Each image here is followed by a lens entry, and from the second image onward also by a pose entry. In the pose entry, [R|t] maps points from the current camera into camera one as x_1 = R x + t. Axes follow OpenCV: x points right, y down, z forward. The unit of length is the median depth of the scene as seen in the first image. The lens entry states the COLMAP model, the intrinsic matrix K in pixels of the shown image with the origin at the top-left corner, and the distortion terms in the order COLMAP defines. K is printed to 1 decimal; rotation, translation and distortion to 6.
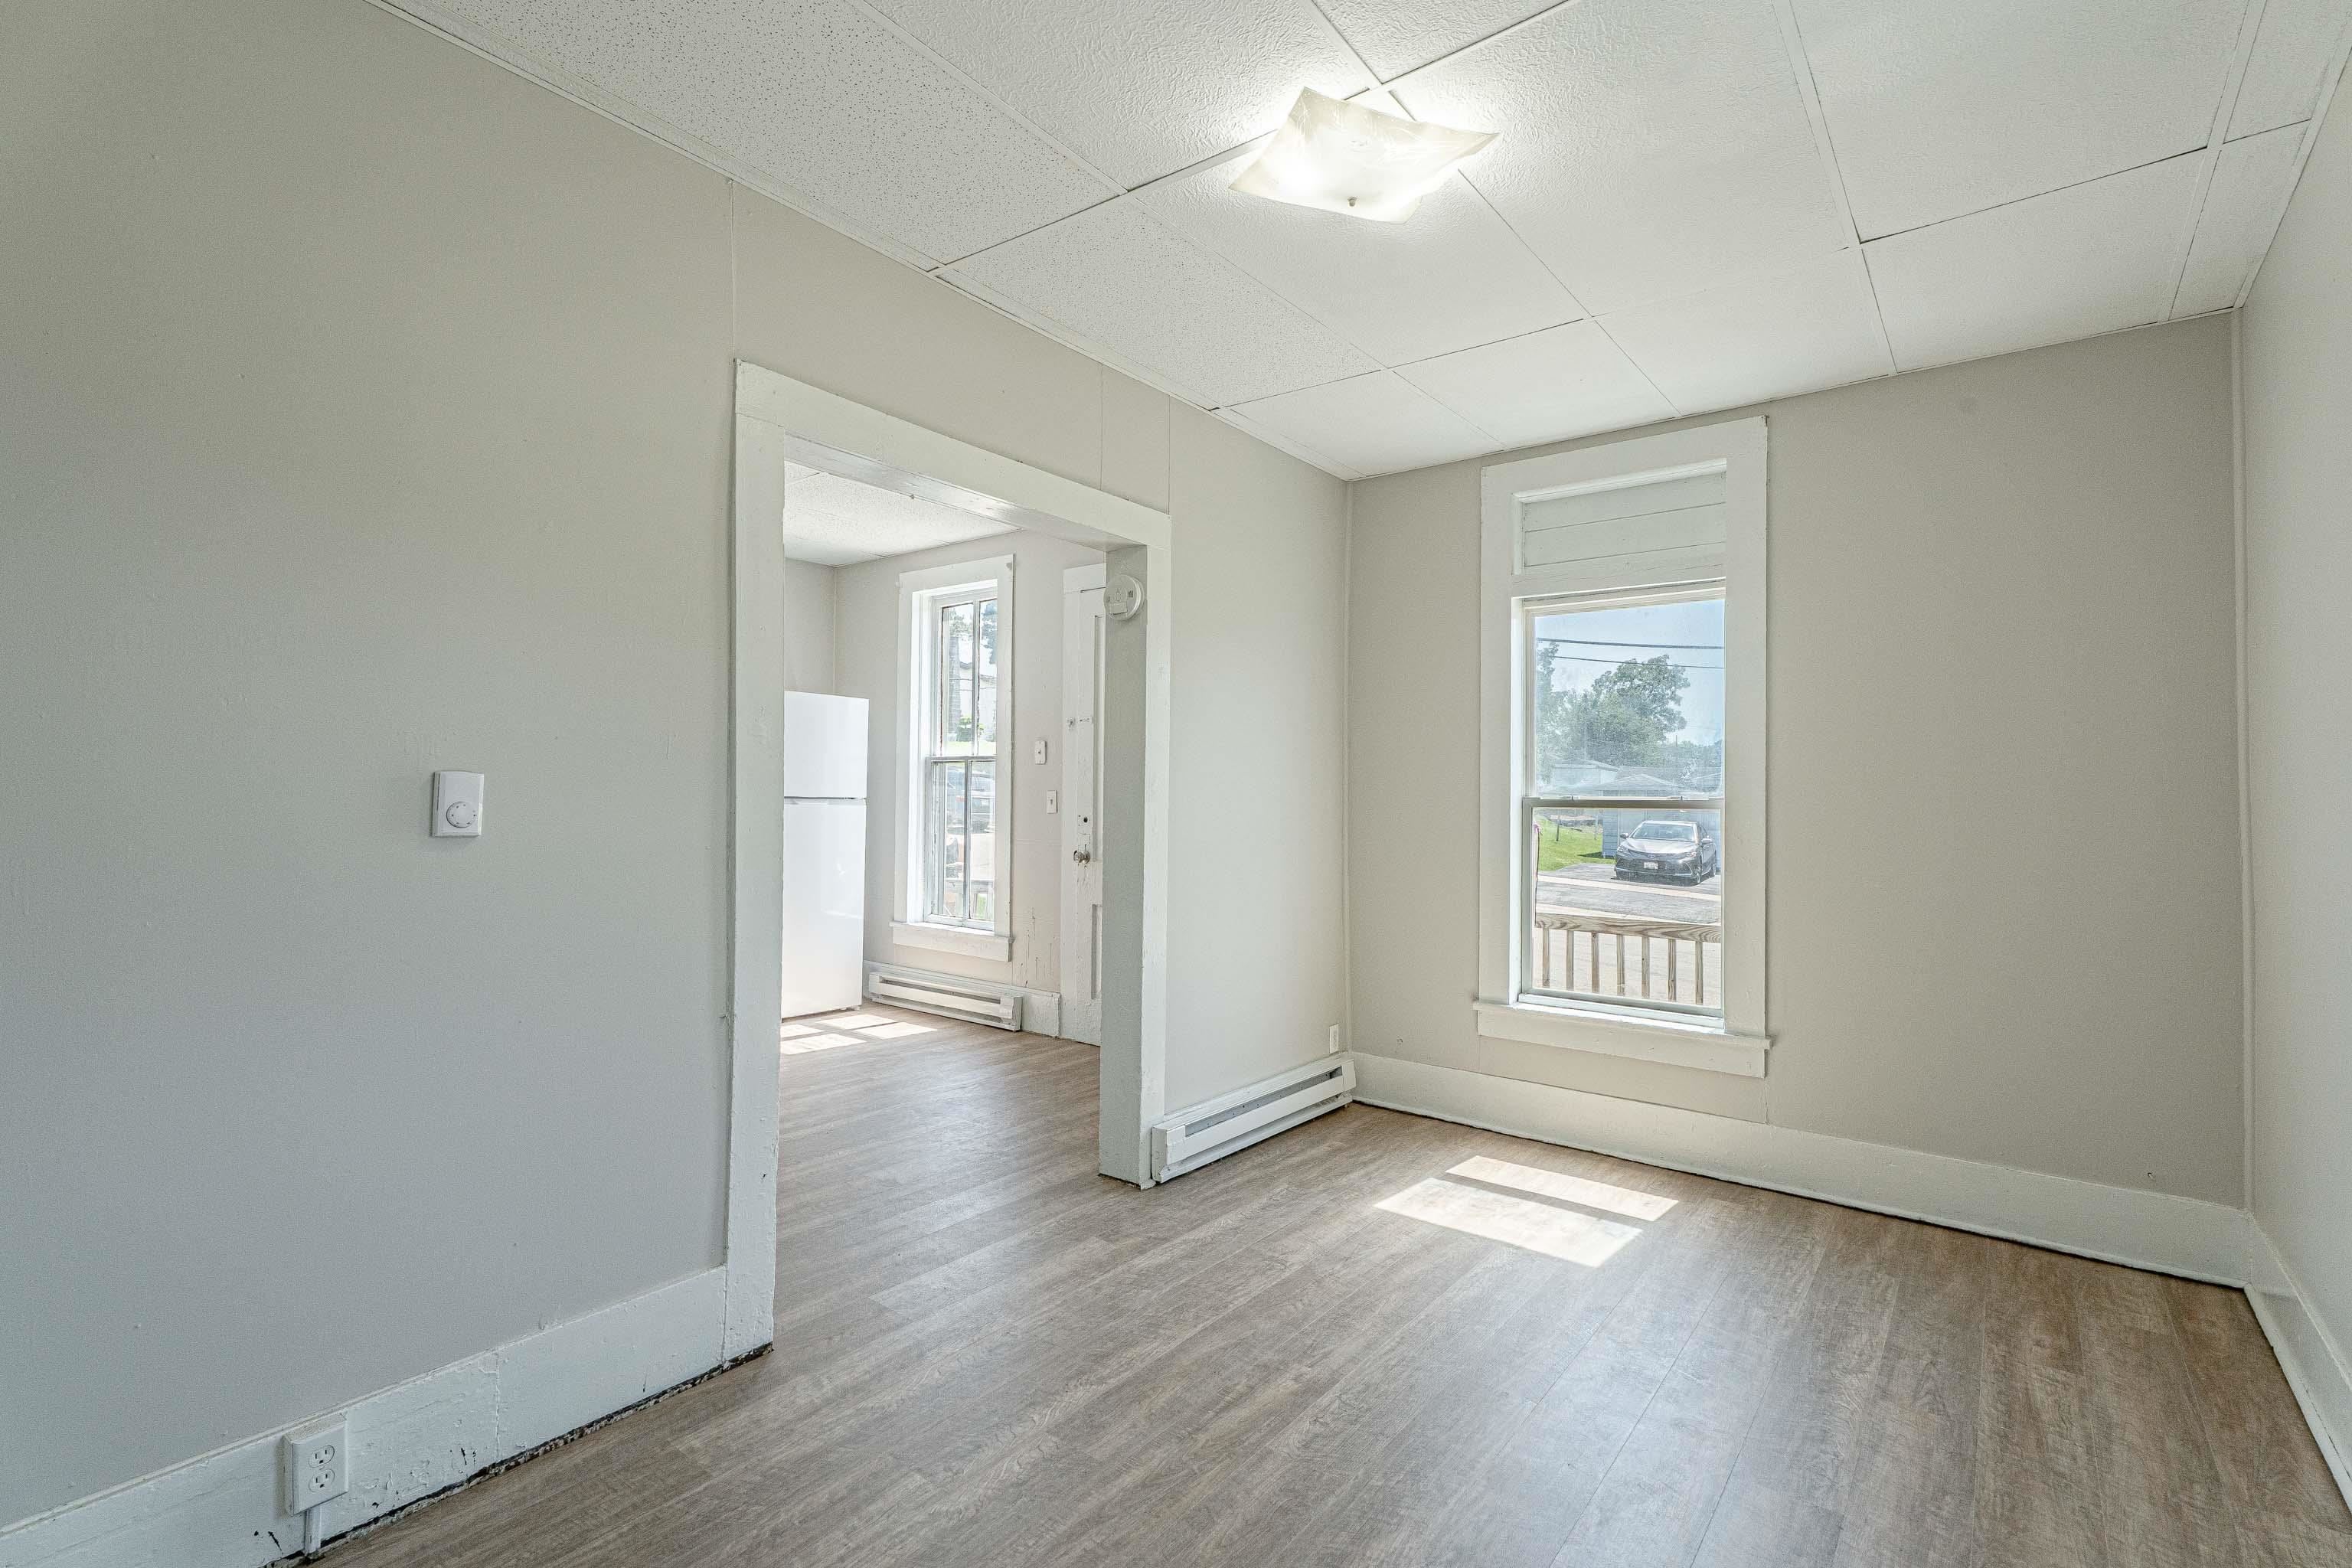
lens RADIAL K [[1062.3, 0, 1183.8], [0, 1062.3, 790.2], [0, 0, 1]] dist [0.008745, -0.001987]
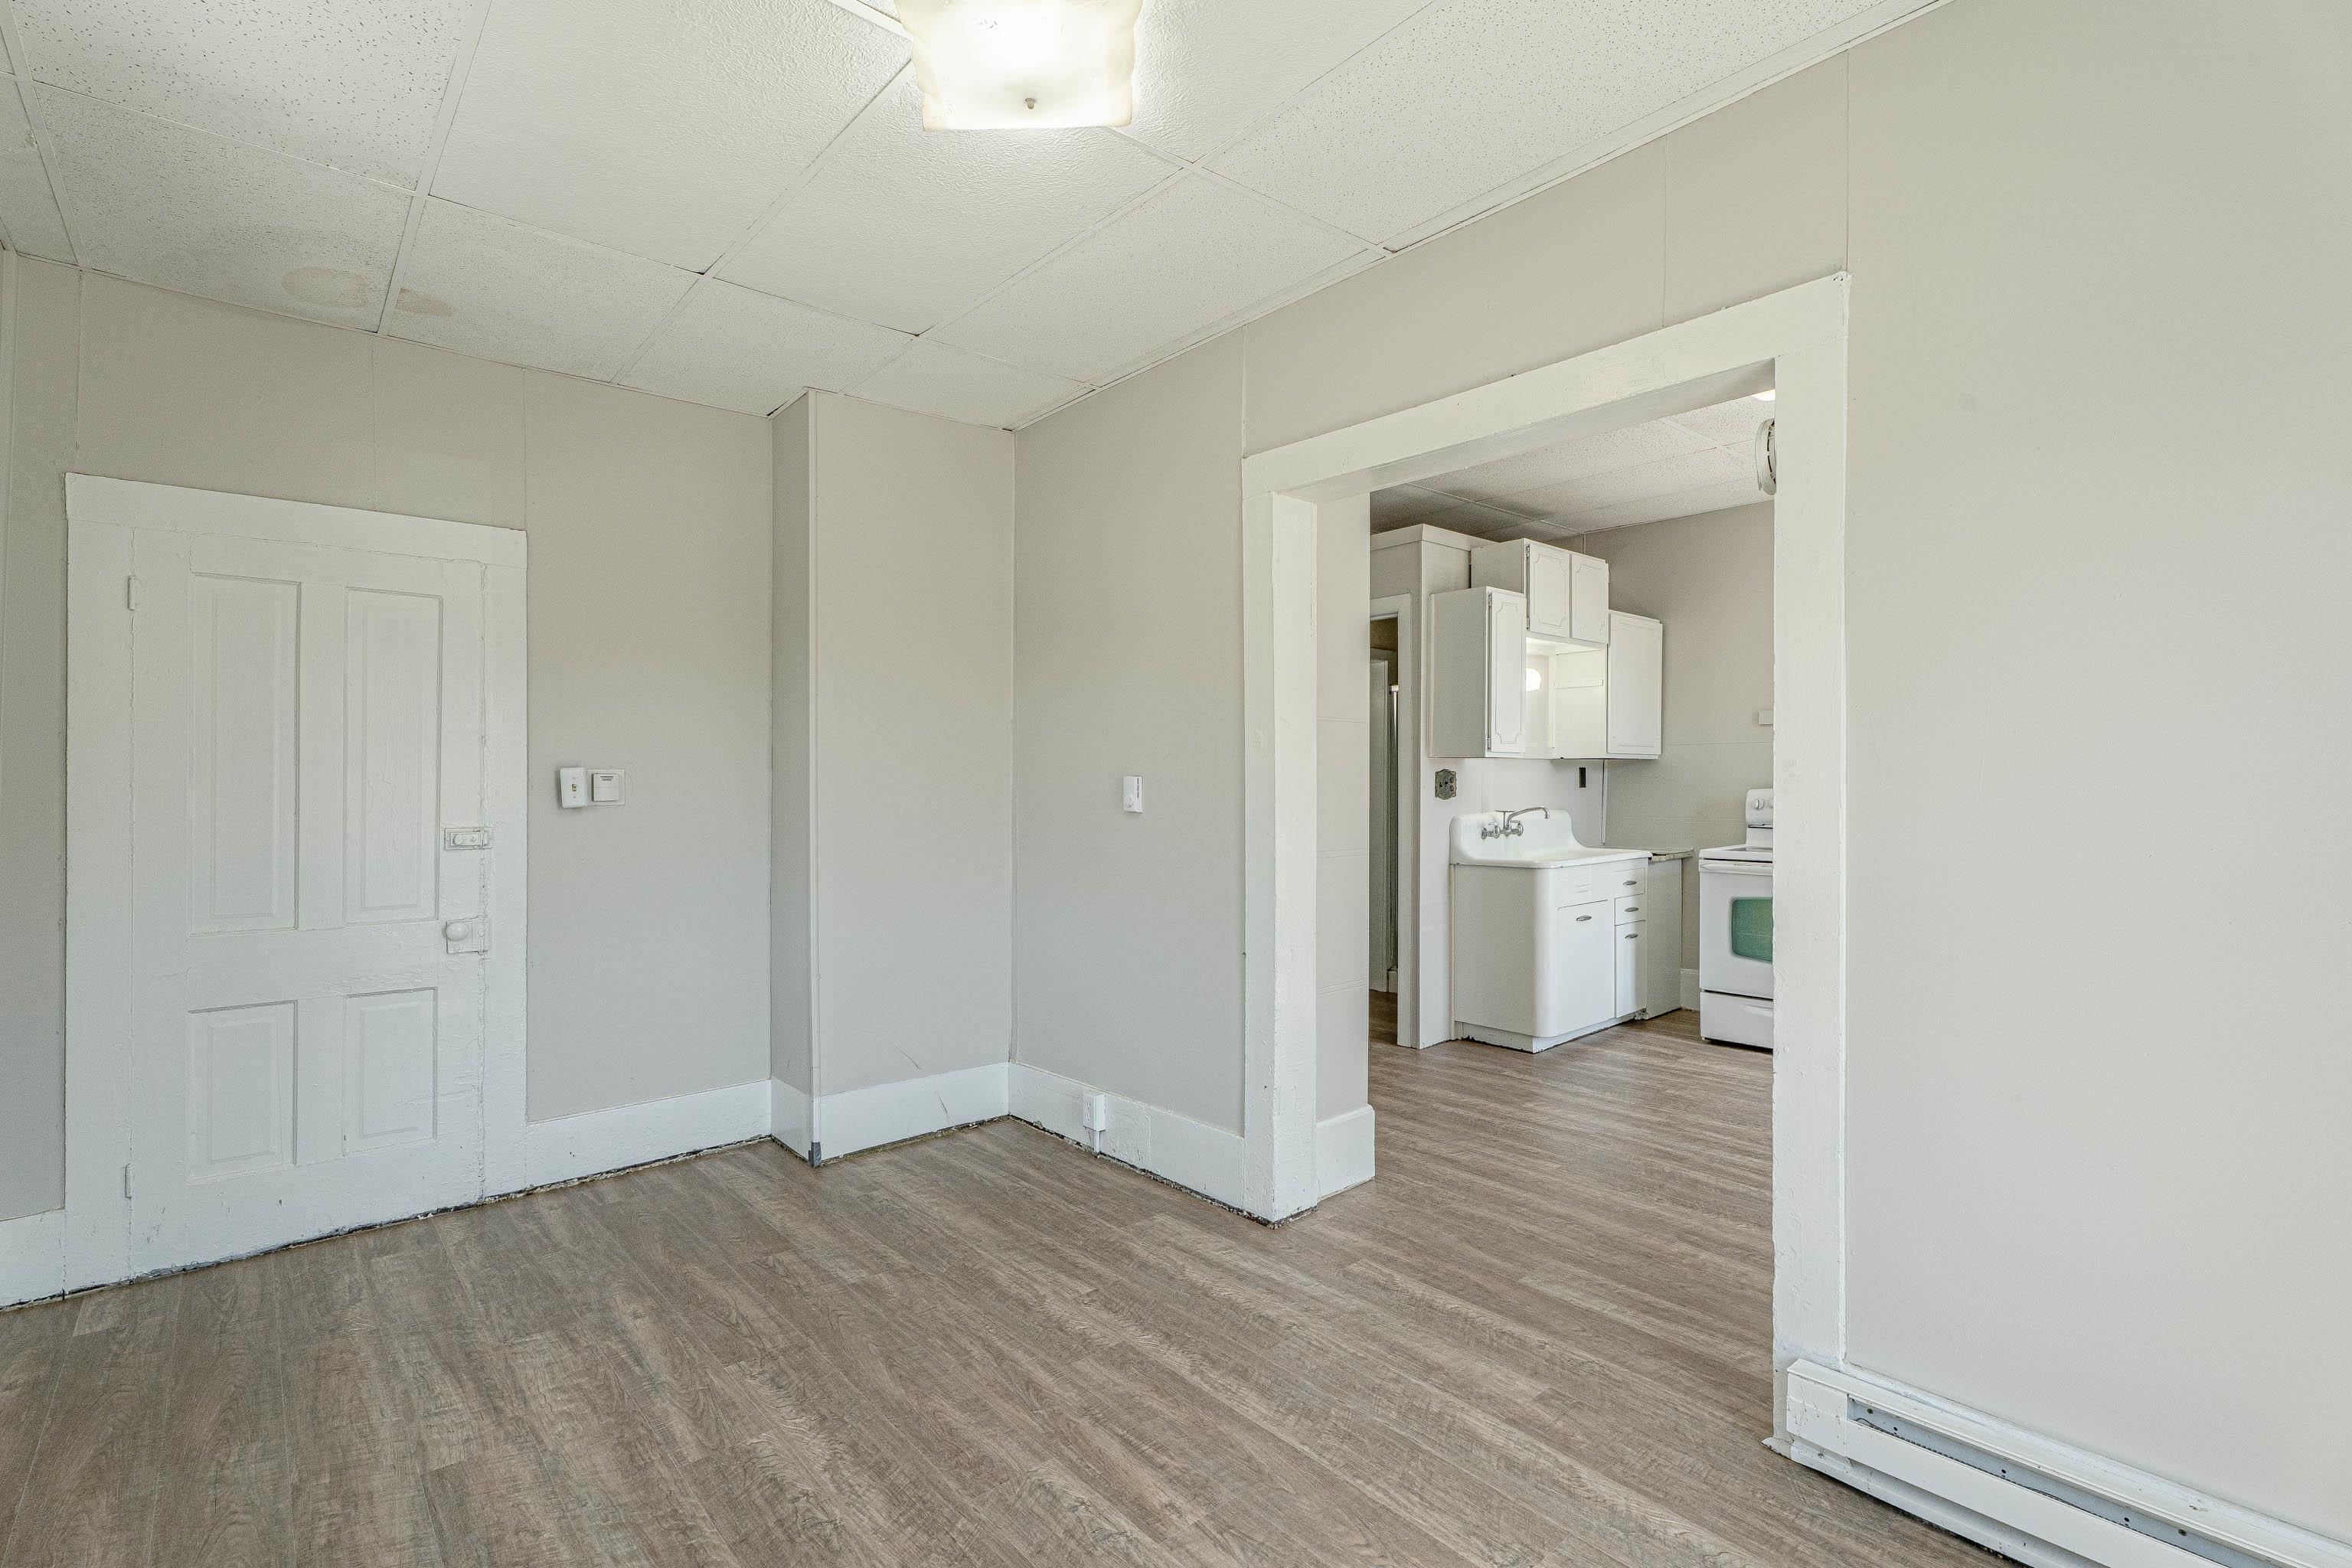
lens RADIAL K [[1062.3, 0, 1161.6], [0, 1062.3, 789.5], [0, 0, 1]] dist [0.008745, -0.001987]
pose [[-0.194859, -0.005839, -0.980814, 0.595423], [0.007596, 0.999943, -0.007462, 0.009203], [0.980802, -0.008905, -0.194804, 0.760062]]
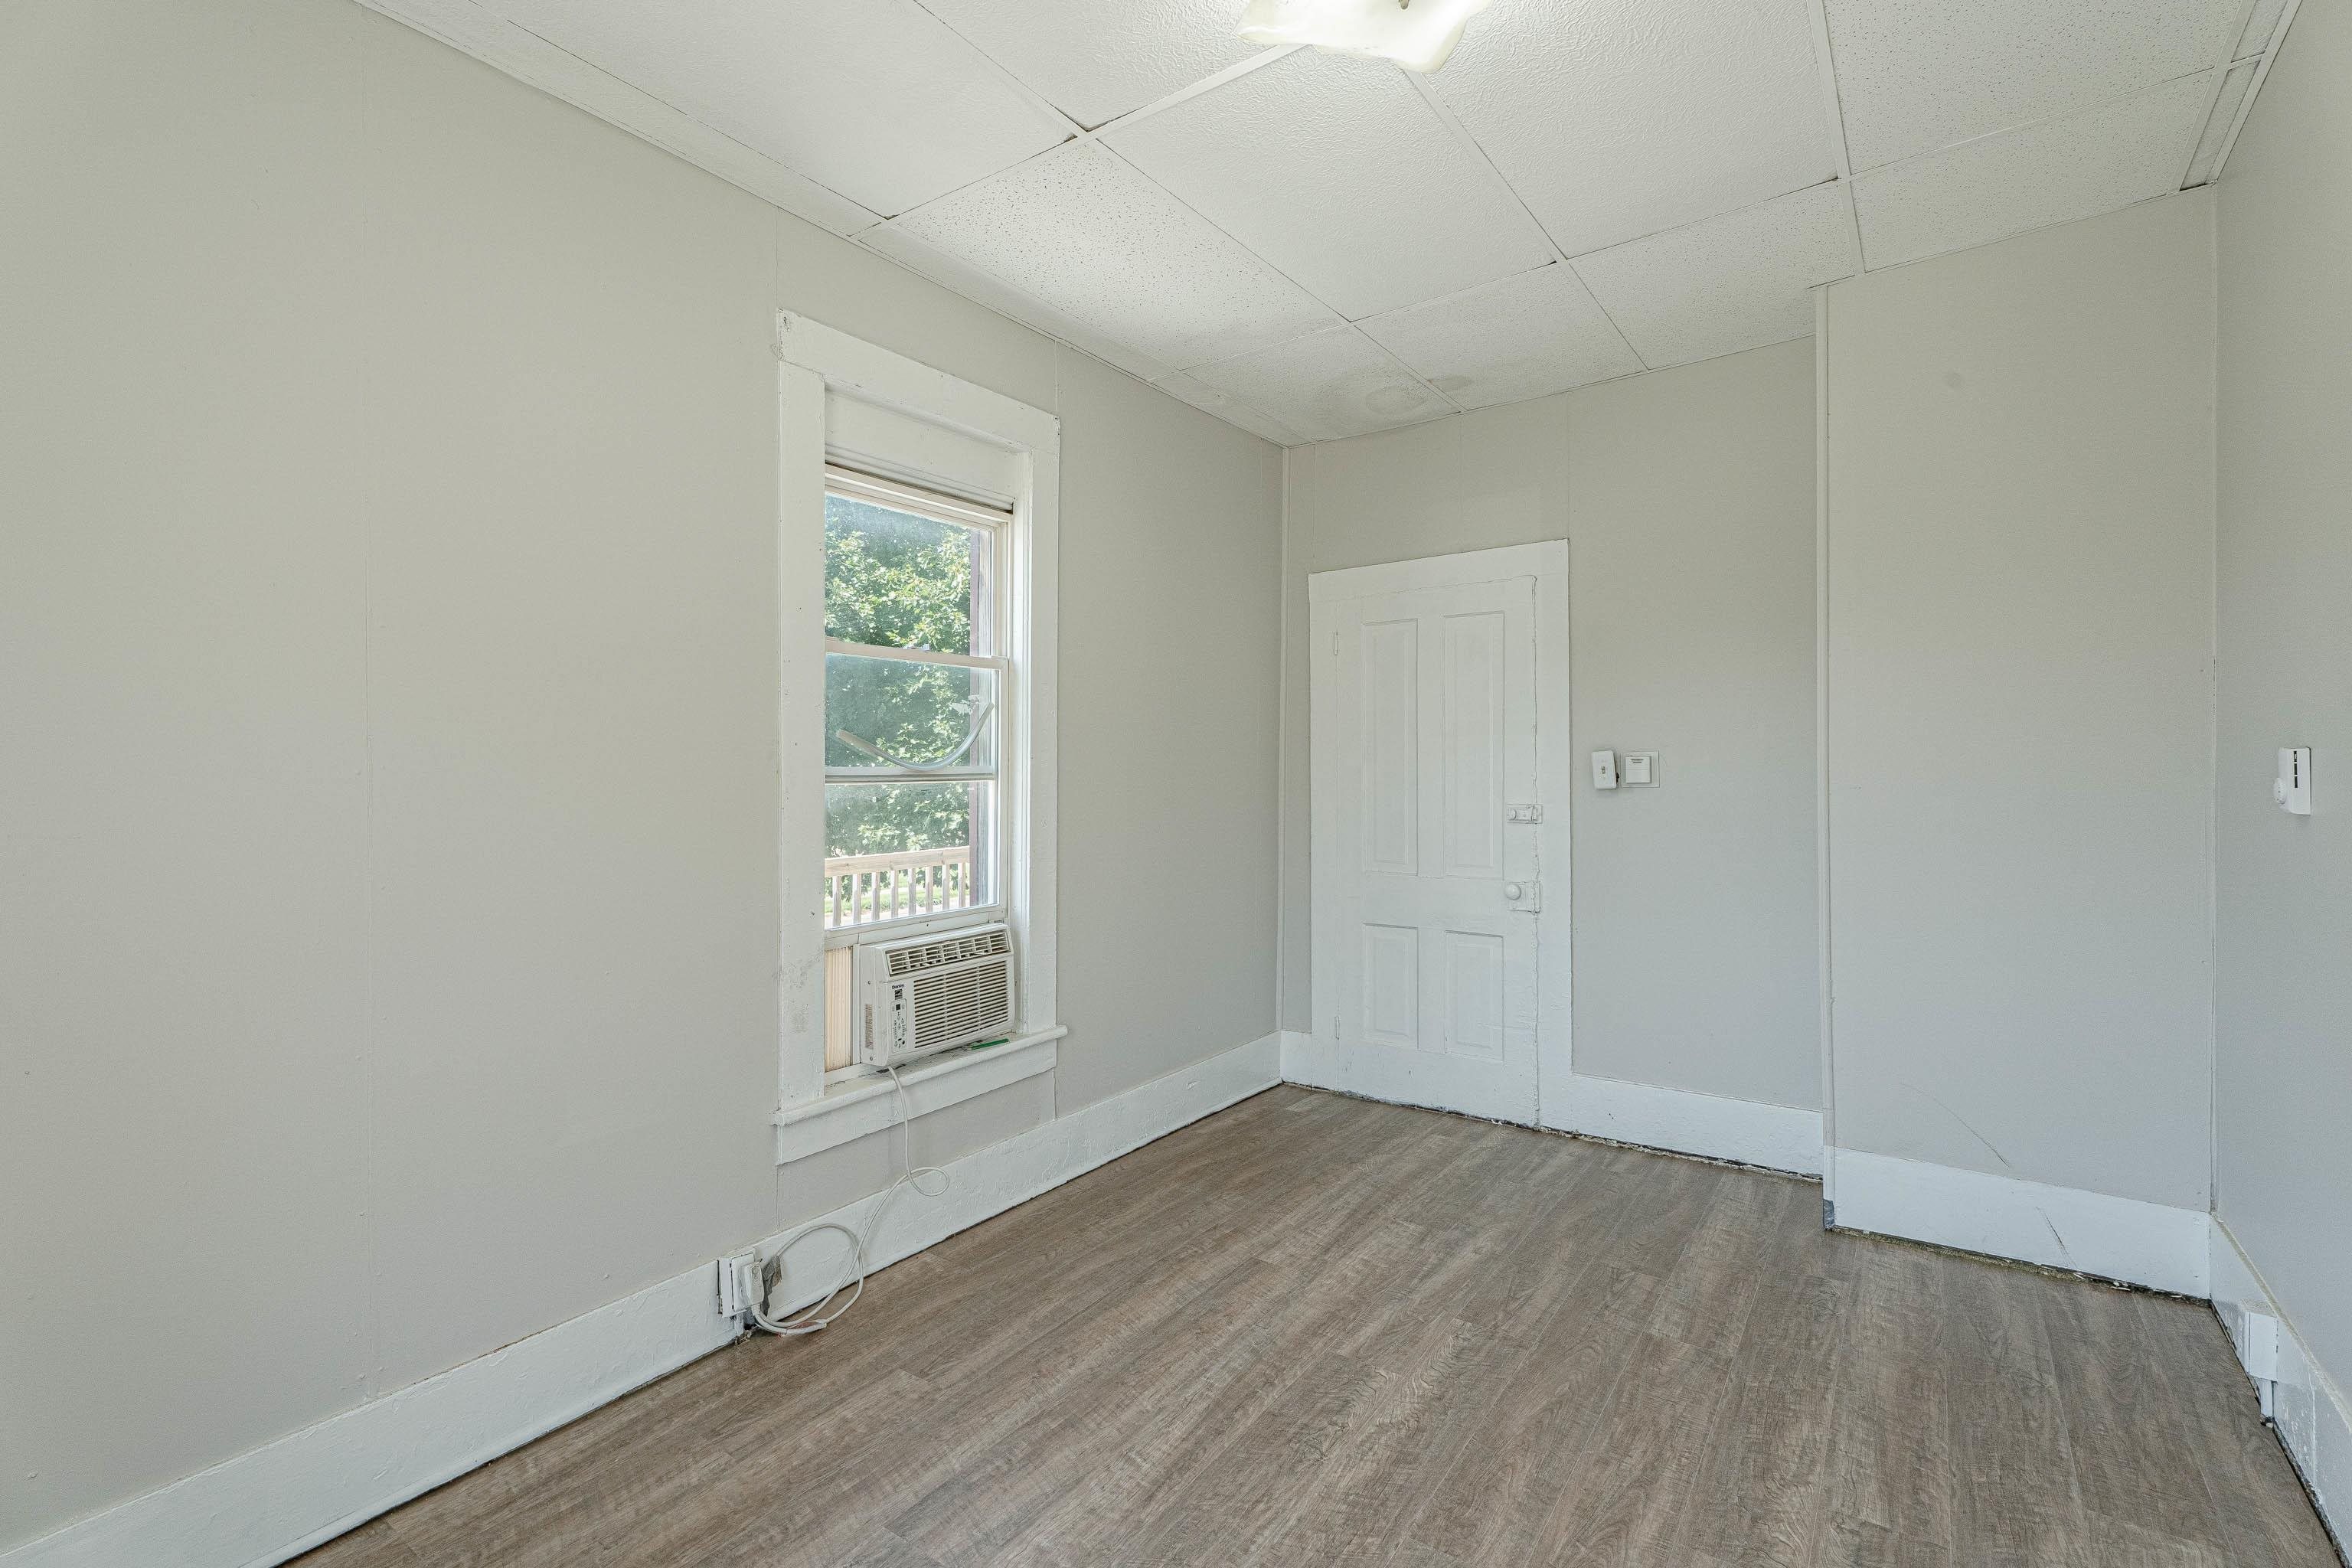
lens RADIAL K [[1062.3, 0, 1153.1], [0, 1062.3, 778.6], [0, 0, 1]] dist [0.008745, -0.001987]
pose [[-0.999438, -0.001009, -0.033497, 0.221072], [-0.000882, 0.999992, -0.003816, 0.008765], [0.033501, -0.003784, -0.999432, 1.055688]]
